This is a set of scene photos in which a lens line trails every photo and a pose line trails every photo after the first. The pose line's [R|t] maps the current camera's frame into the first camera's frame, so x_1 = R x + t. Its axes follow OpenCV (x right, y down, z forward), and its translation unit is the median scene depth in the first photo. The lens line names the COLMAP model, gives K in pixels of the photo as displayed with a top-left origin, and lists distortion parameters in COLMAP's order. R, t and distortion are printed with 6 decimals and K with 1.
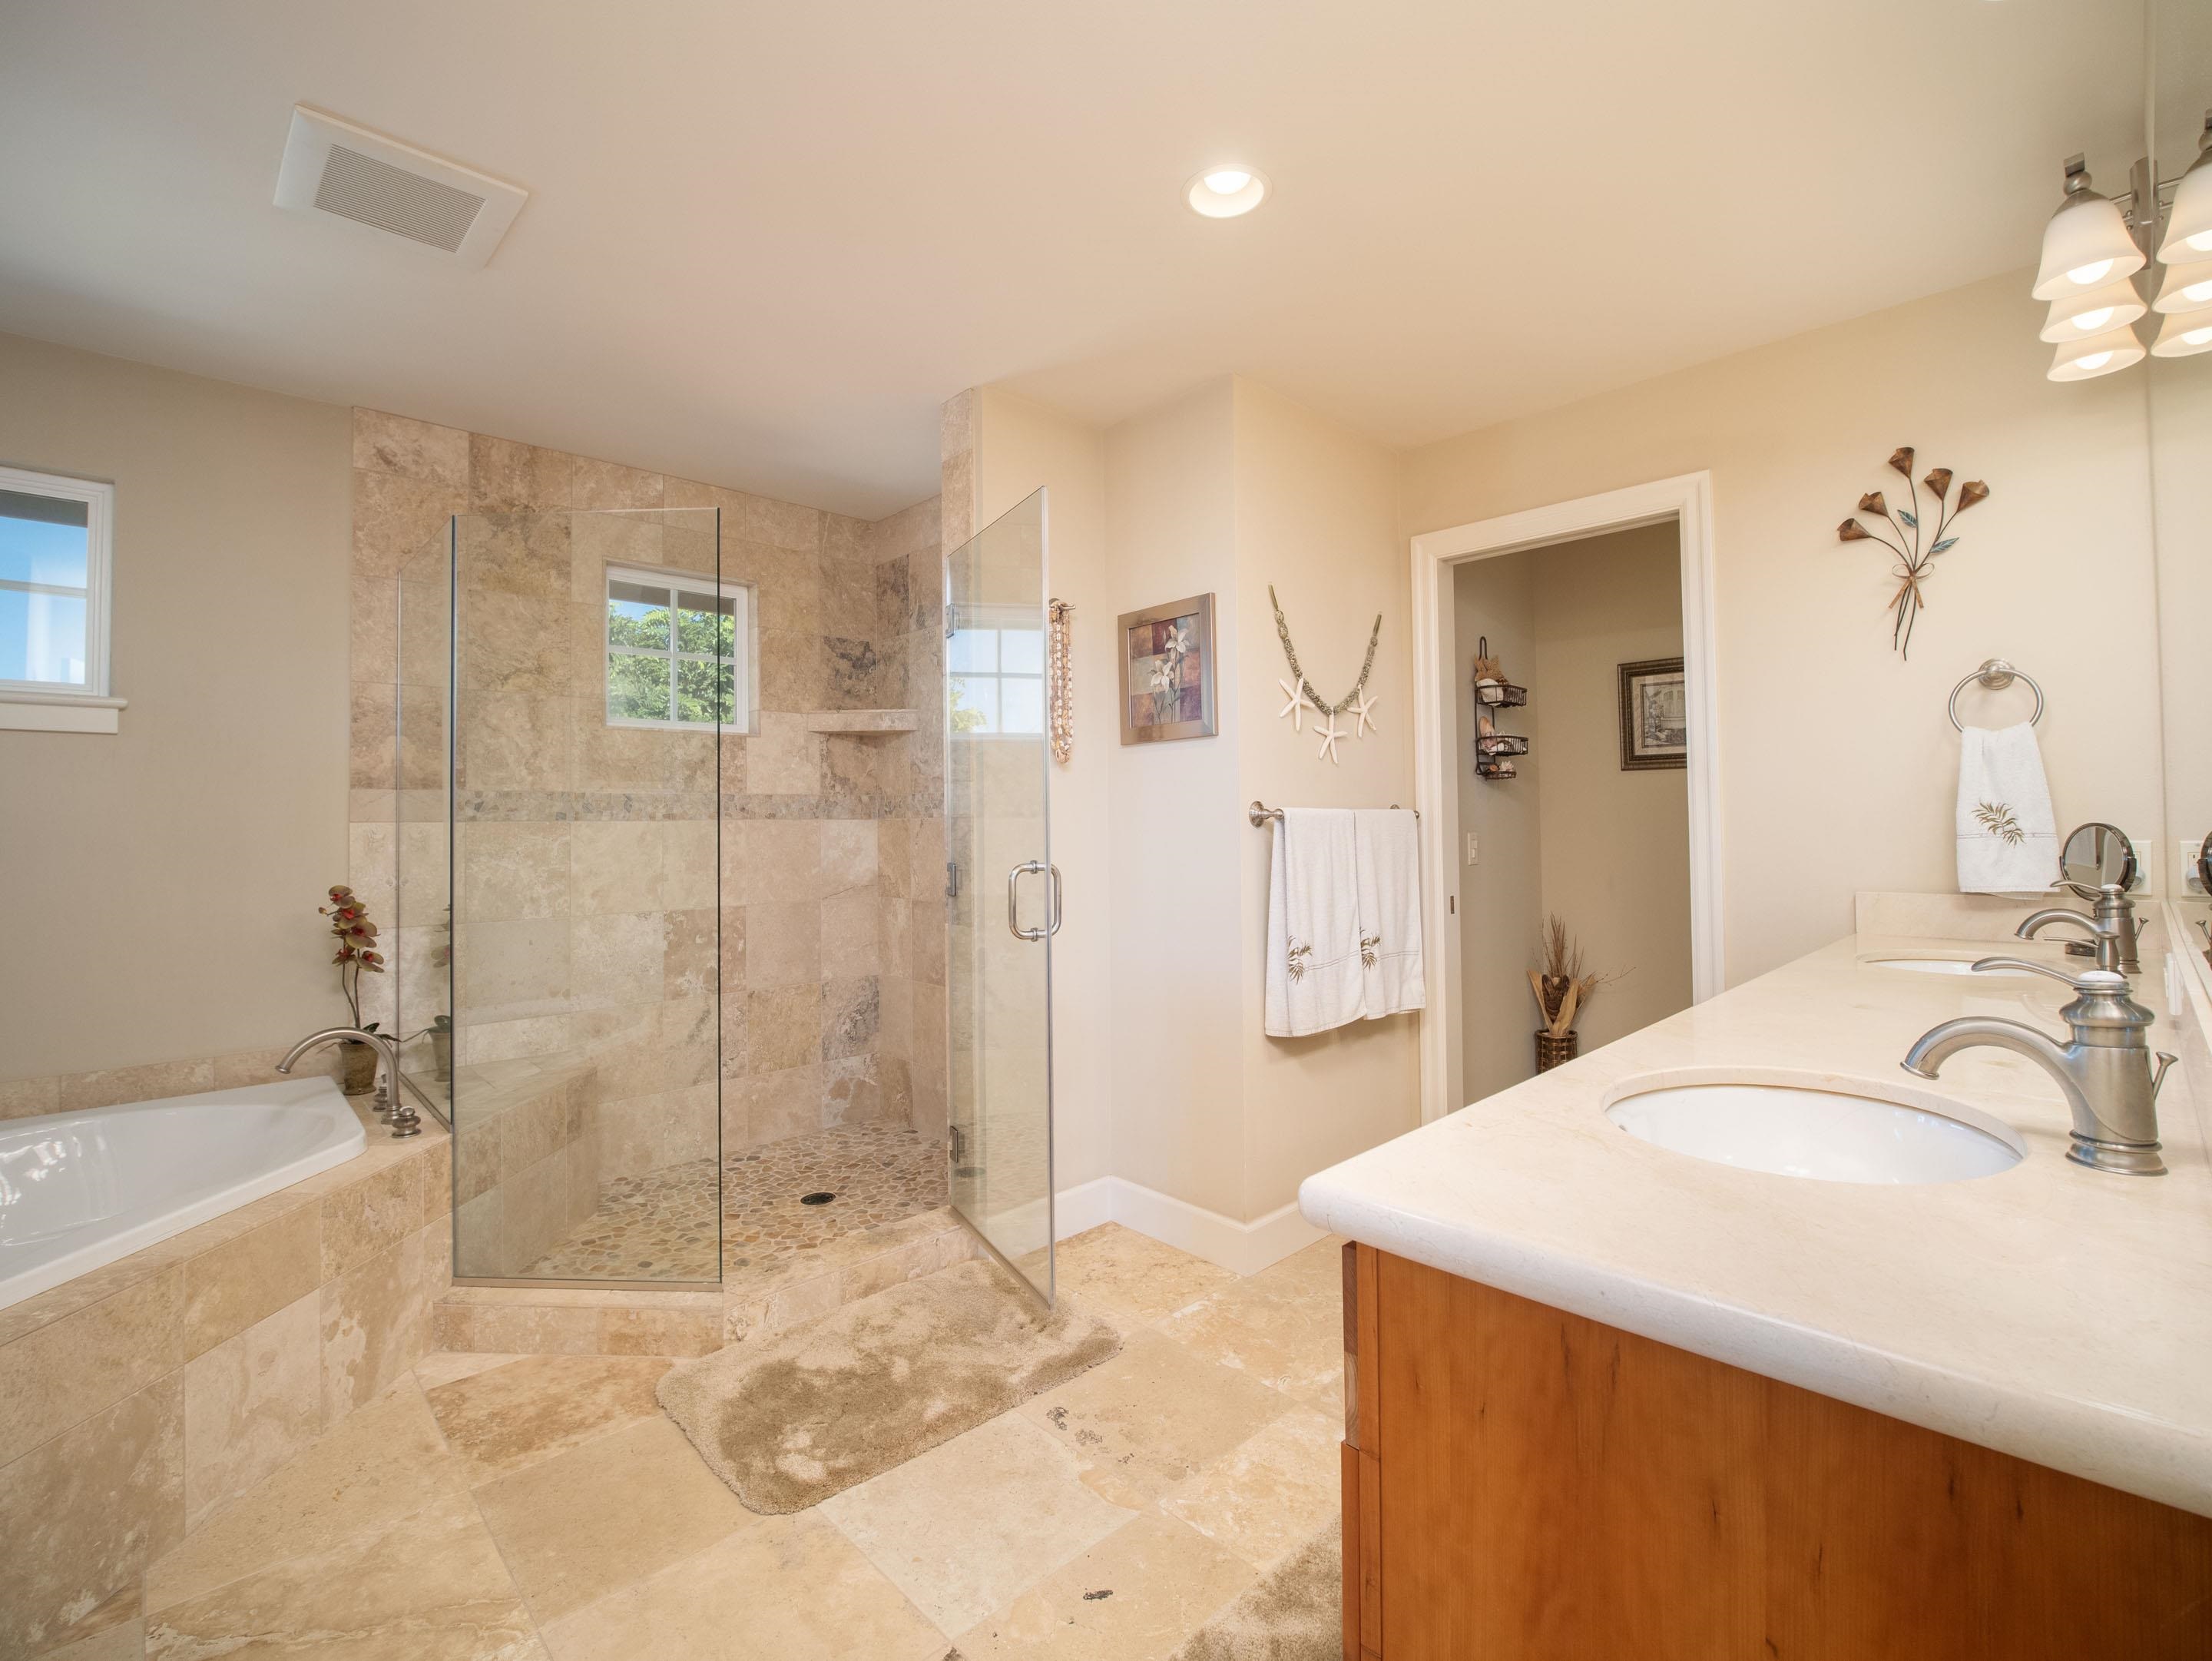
lens RADIAL K [[978.9, 0, 1035.9], [0, 978.9, 816.8], [0, 0, 1]] dist [-0.018652, 0.000096]
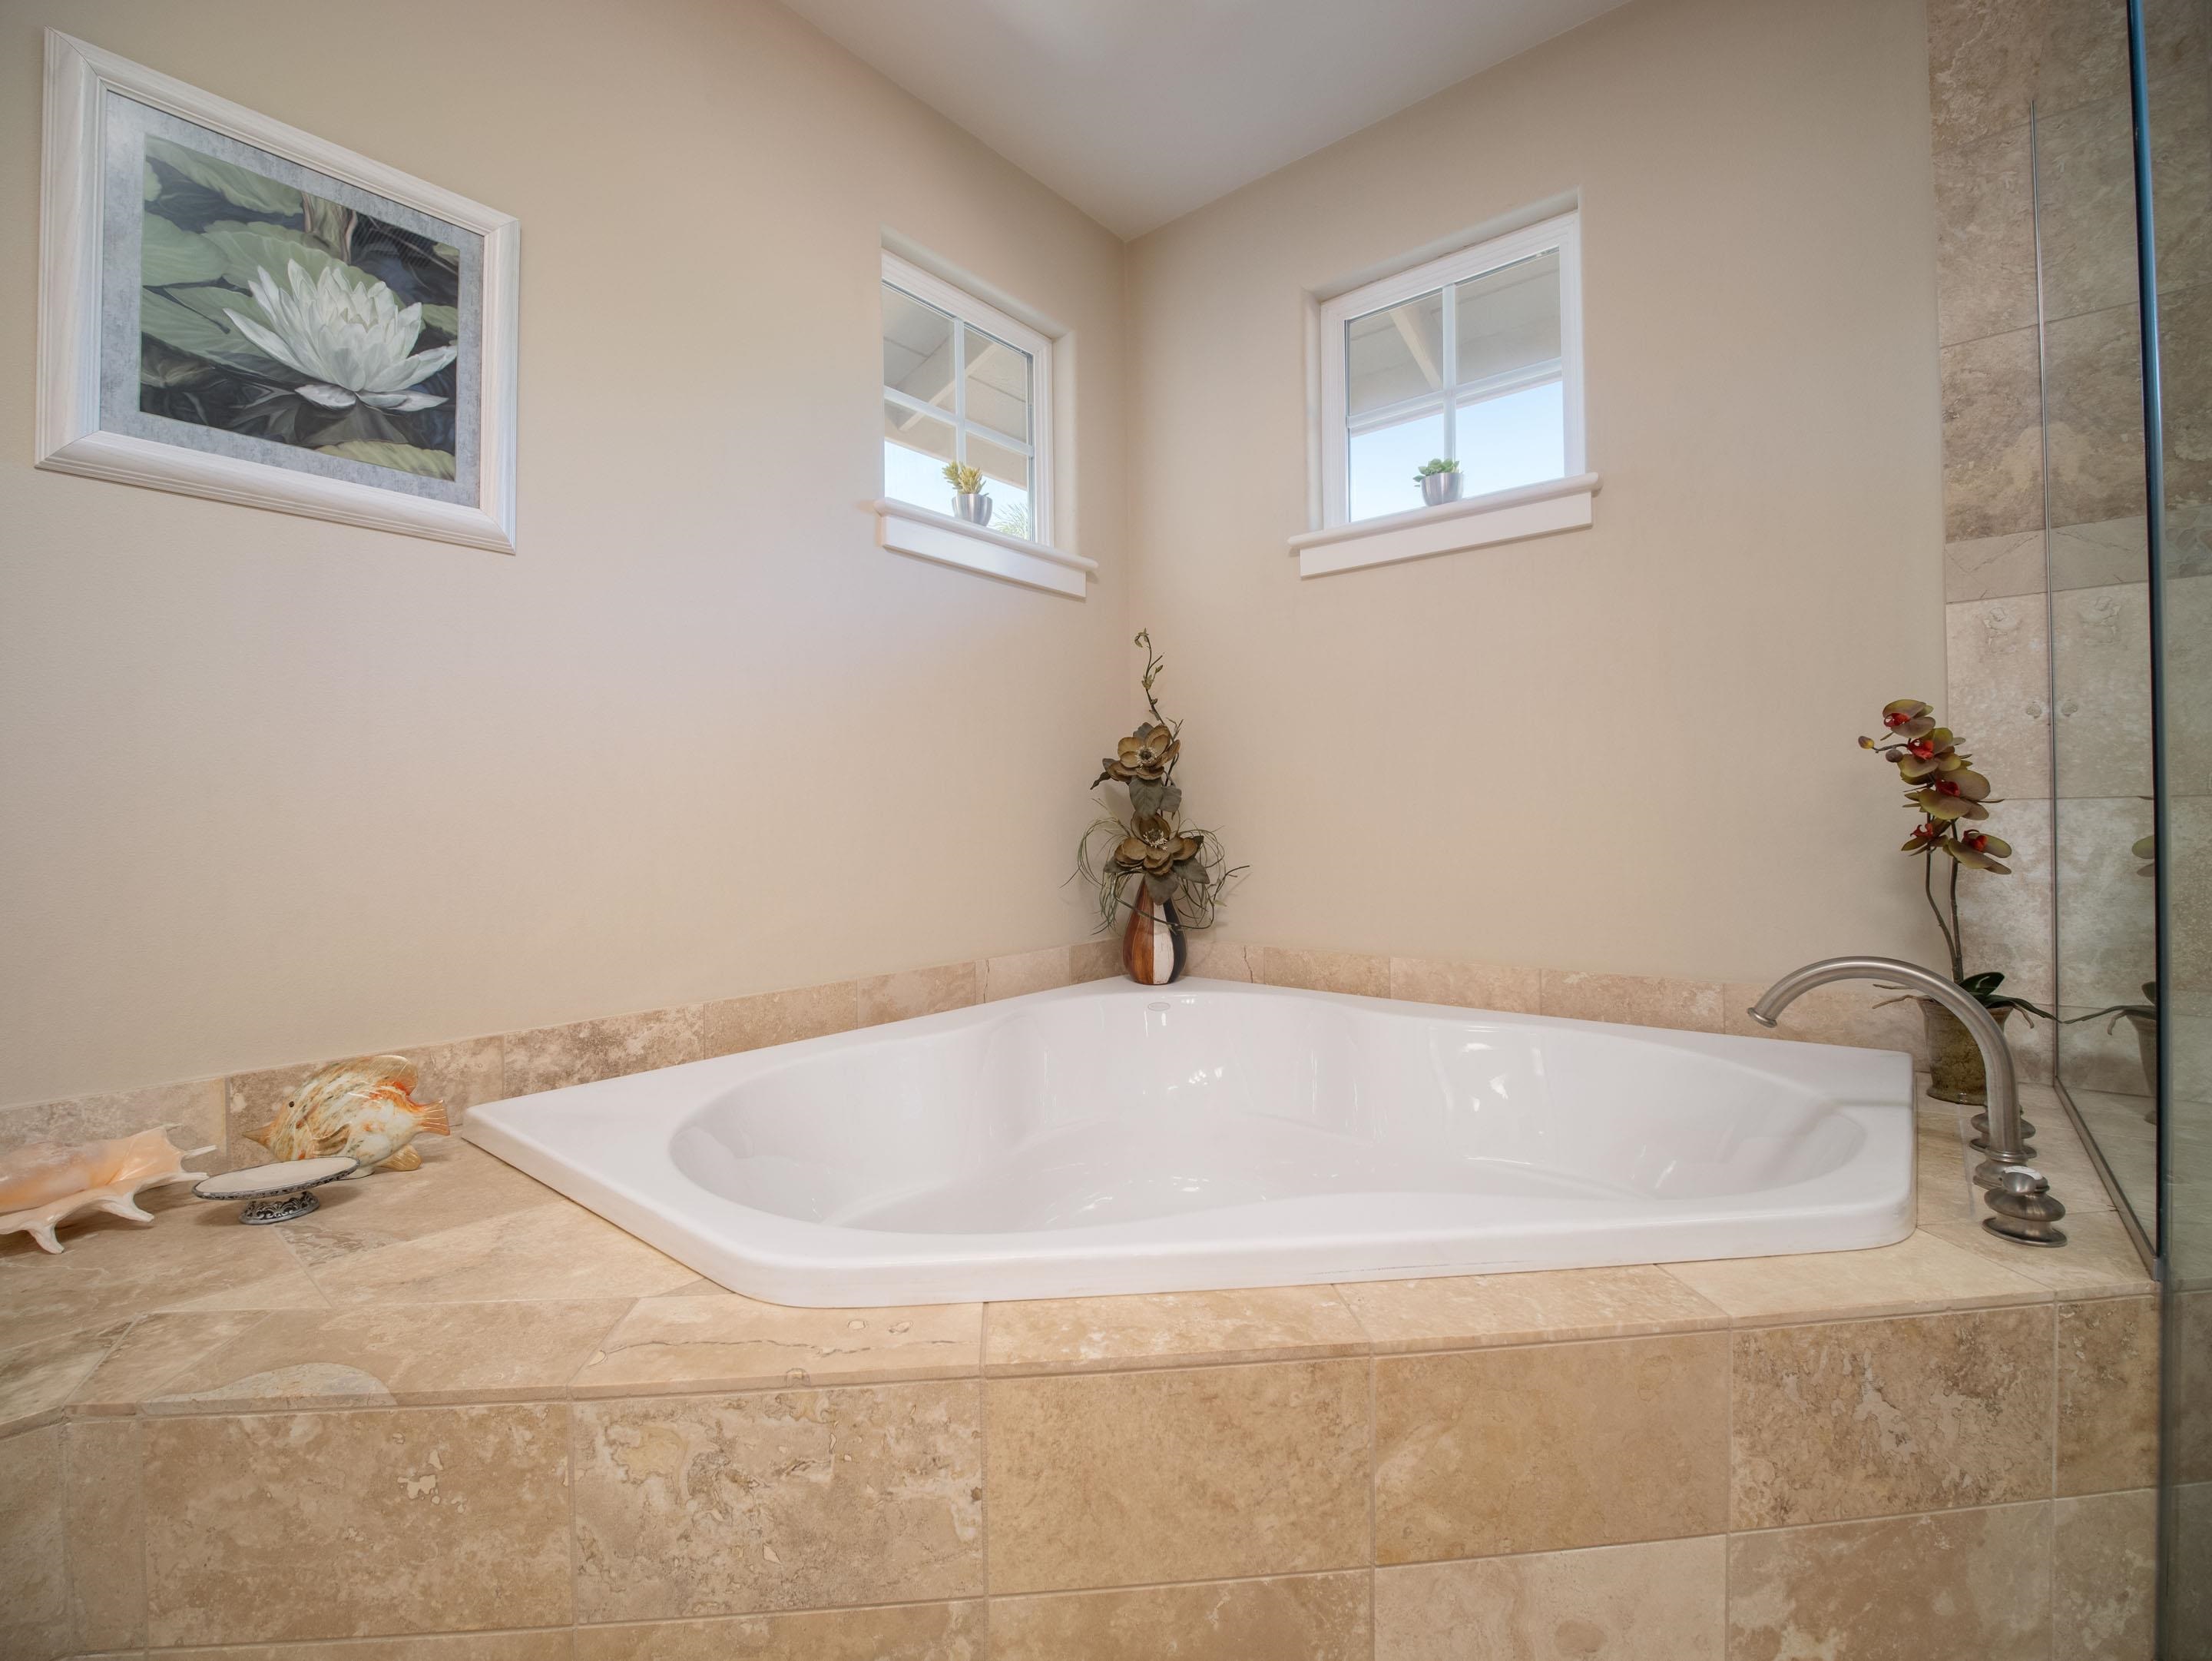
lens RADIAL K [[978.9, 0, 1035.9], [0, 978.9, 816.8], [0, 0, 1]] dist [-0.018652, 0.000096]
pose [[0.127697, 0.010519, -0.991757, -0.270014], [0.036934, 0.999200, 0.015353, 0.114787], [0.991125, -0.038590, 0.127207, 0.483774]]
